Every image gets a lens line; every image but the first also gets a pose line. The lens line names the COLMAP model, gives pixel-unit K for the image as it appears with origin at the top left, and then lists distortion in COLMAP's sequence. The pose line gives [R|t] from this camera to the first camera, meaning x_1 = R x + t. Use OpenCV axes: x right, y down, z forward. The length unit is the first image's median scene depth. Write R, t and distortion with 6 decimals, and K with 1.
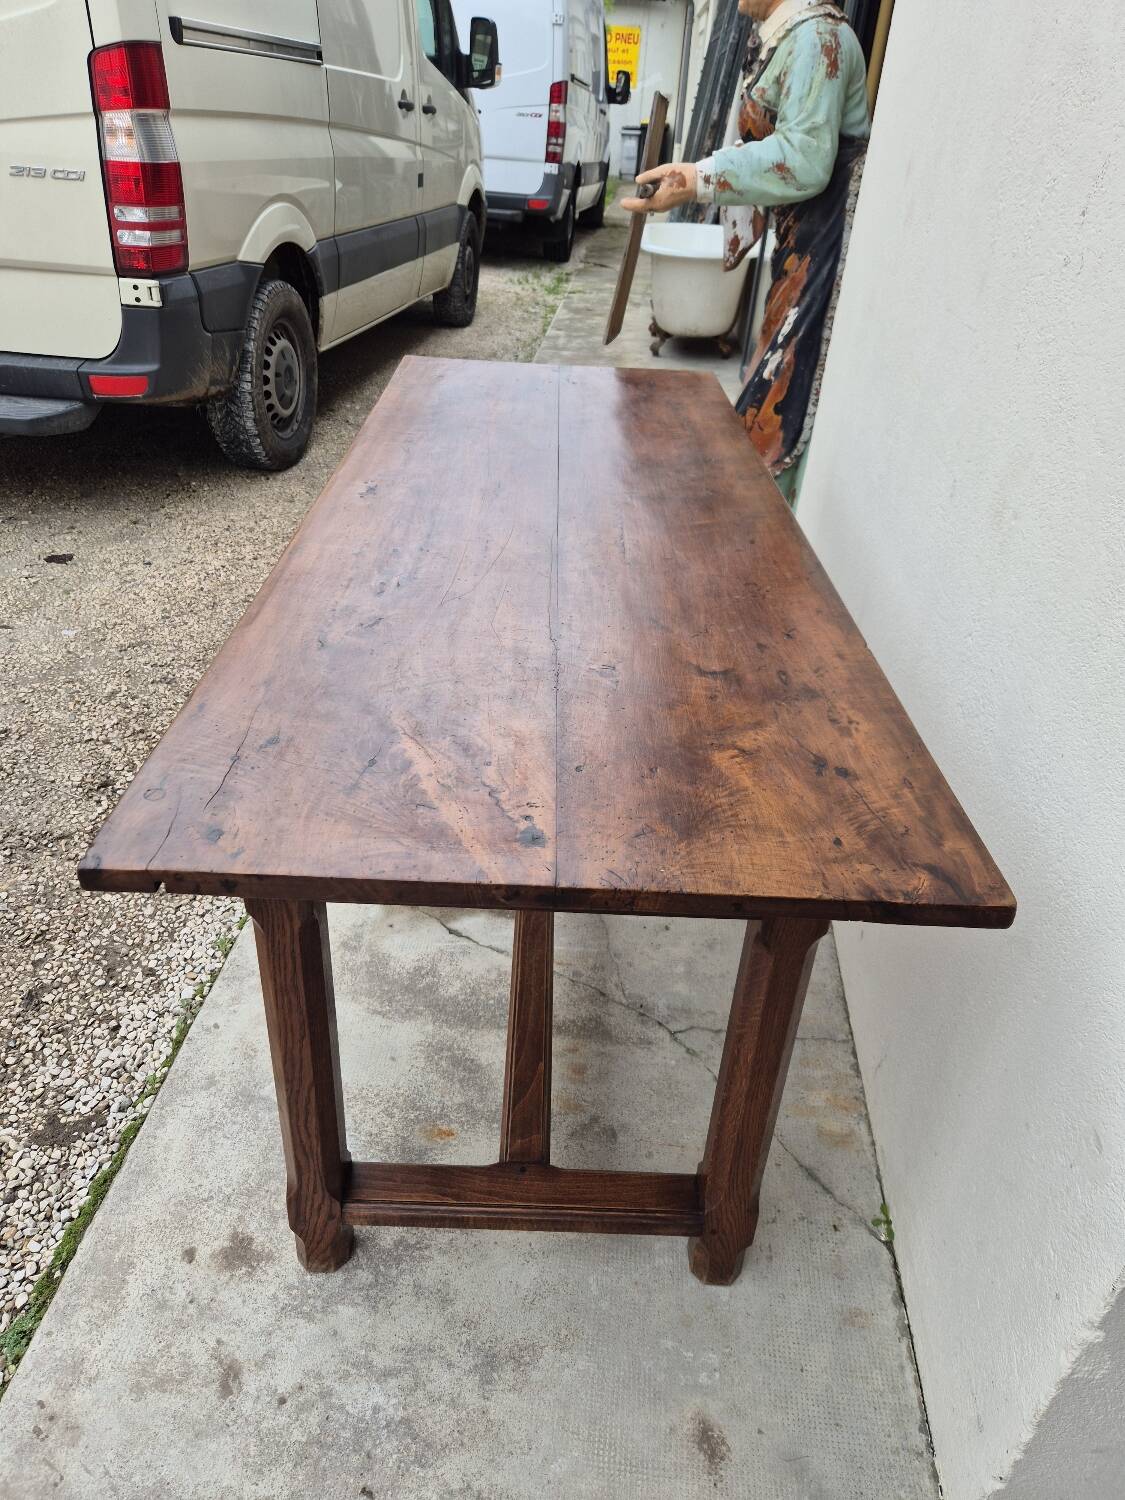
lens RADIAL K [[1010.5, 0, 551.9], [0, 1010.5, 735.8], [0, 0, 1]] dist [0.072977, -0.060504]
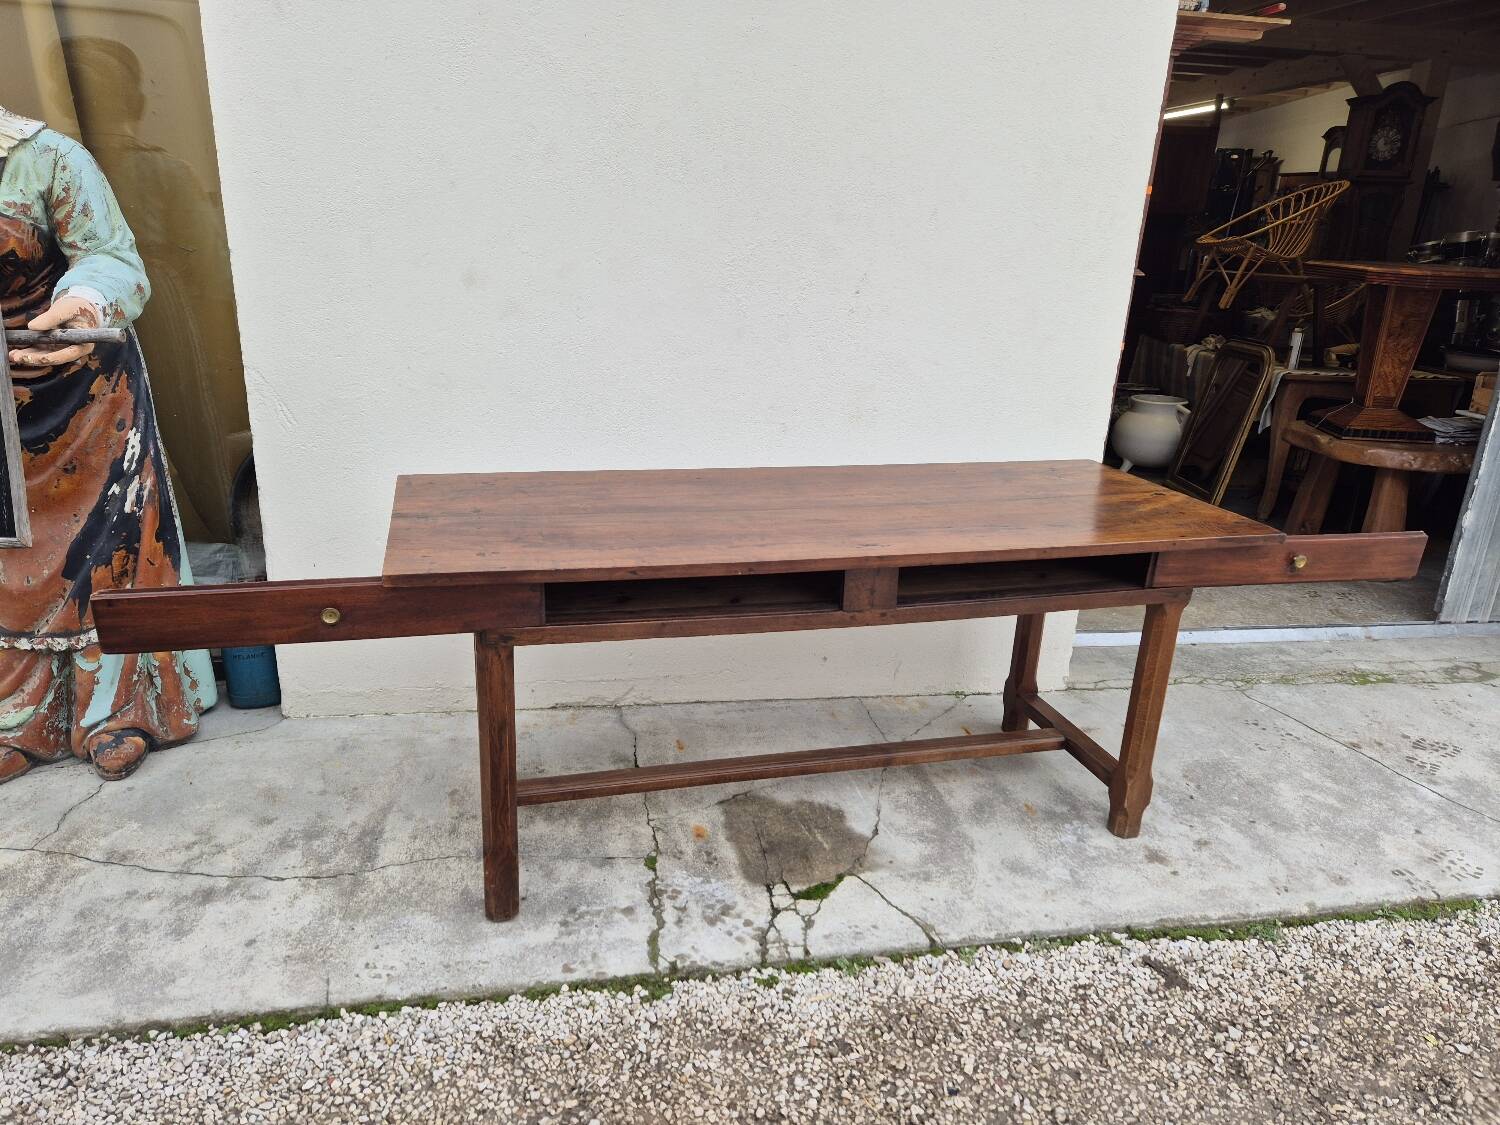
lens RADIAL K [[1010.5, 0, 738.1], [0, 1010.5, 565.3], [0, 0, 1]] dist [0.072977, -0.060504]
pose [[-0.269478, -0.364878, 0.891205, -1.201353], [0.459428, 0.764622, 0.451972, -0.819936], [-0.846349, 0.531241, -0.038414, 1.117212]]
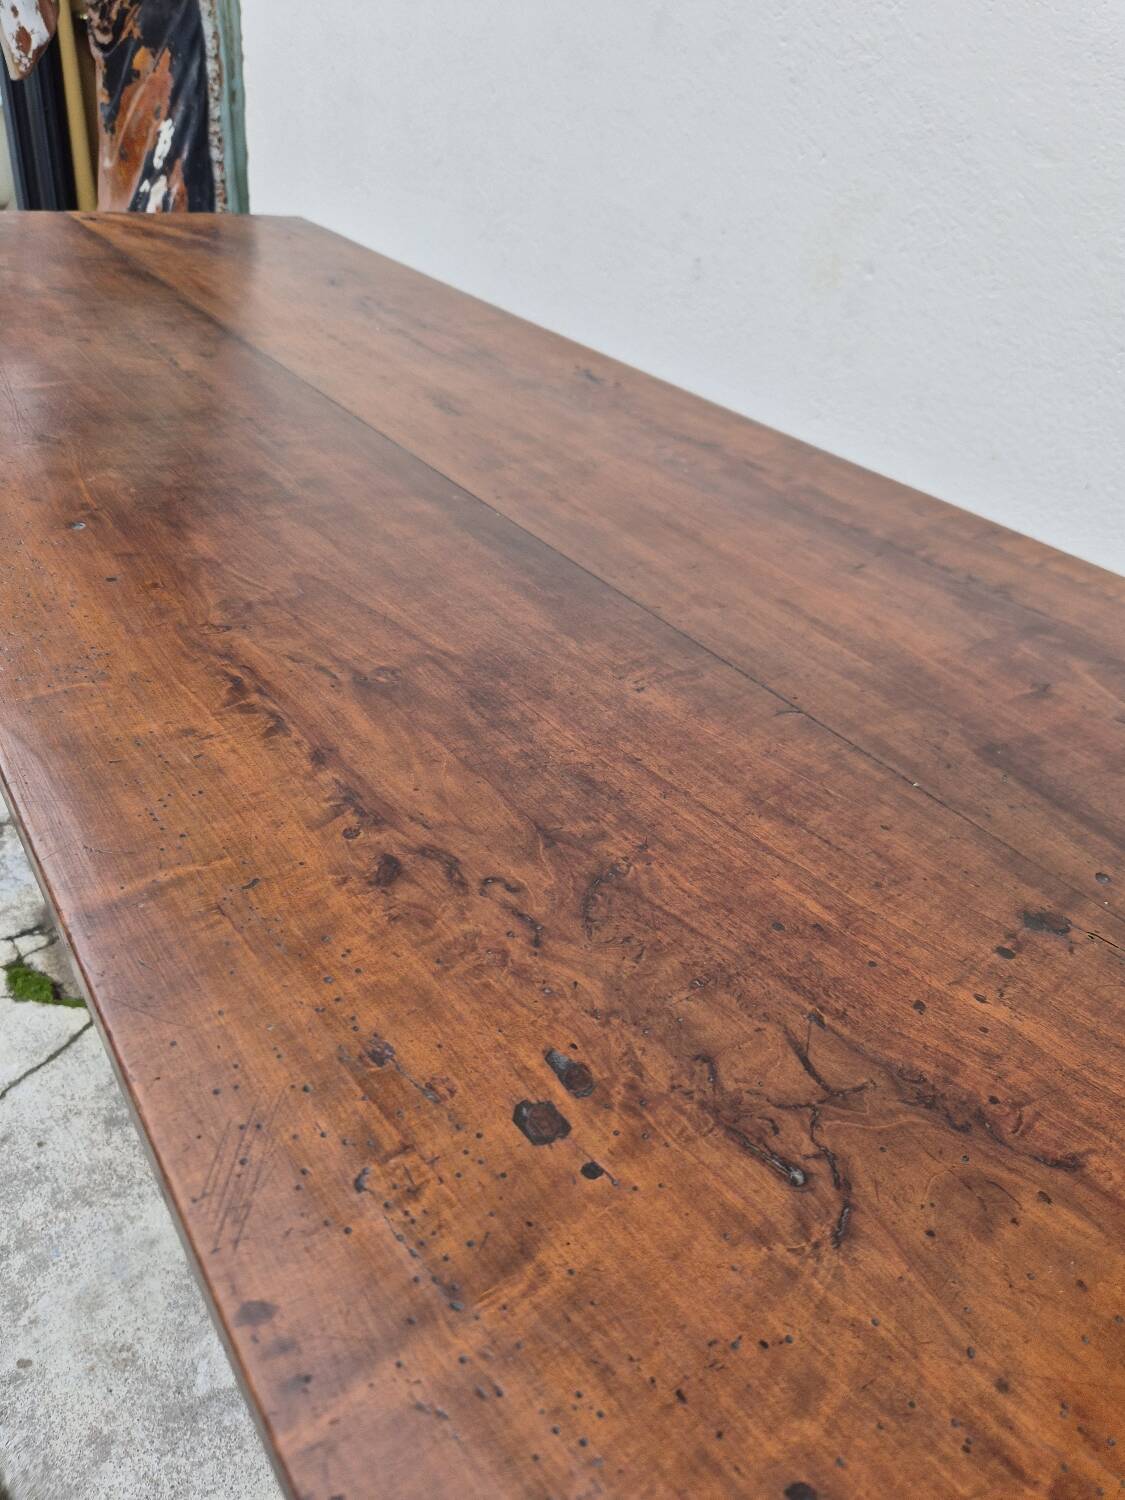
lens RADIAL K [[1030.5, 0, 584.8], [0, 1030.5, 740.4], [0, 0, 1]] dist [0.023929, -0.025154]
pose [[0.707614, -0.358913, 0.608658, -0.324863], [0.300529, 0.932467, 0.200467, -0.058647], [-0.639503, 0.041066, 0.767691, 0.337049]]
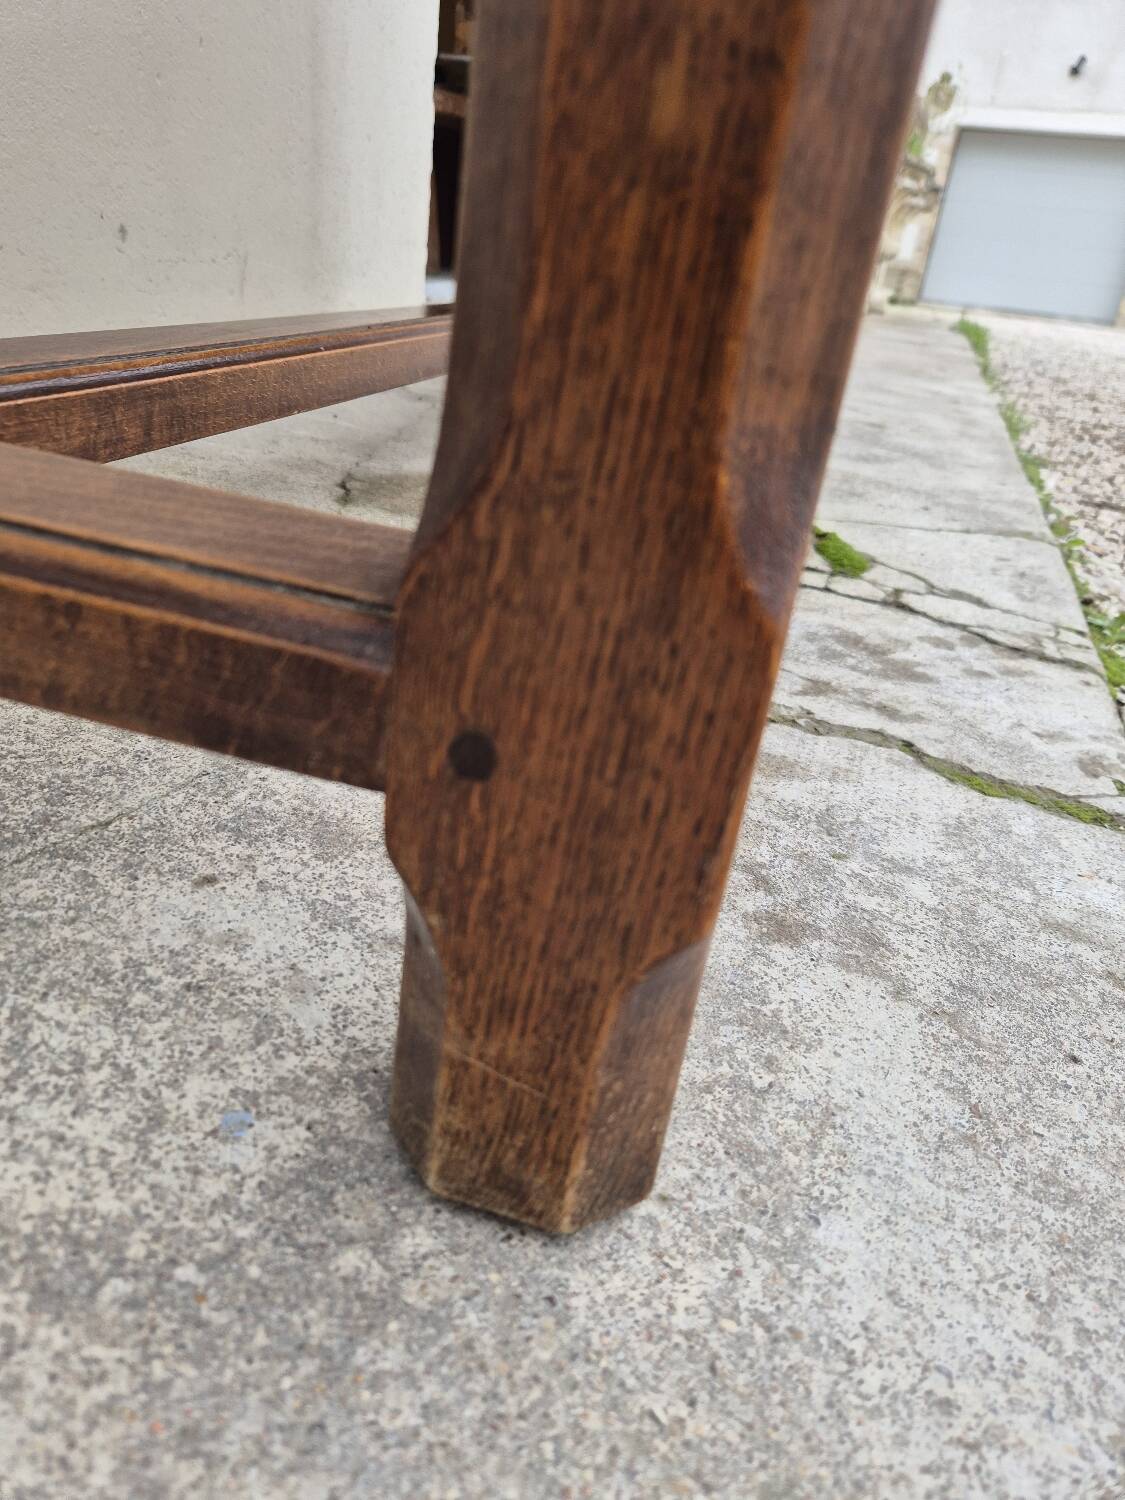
lens RADIAL K [[1010.5, 0, 552.9], [0, 1010.5, 758.3], [0, 0, 1]] dist [0.072977, -0.060504]
pose [[-0.956548, -0.253183, 0.144616, -0.173650], [-0.009363, 0.522399, 0.852650, -0.223786], [-0.291423, 0.814247, -0.502070, 1.572337]]
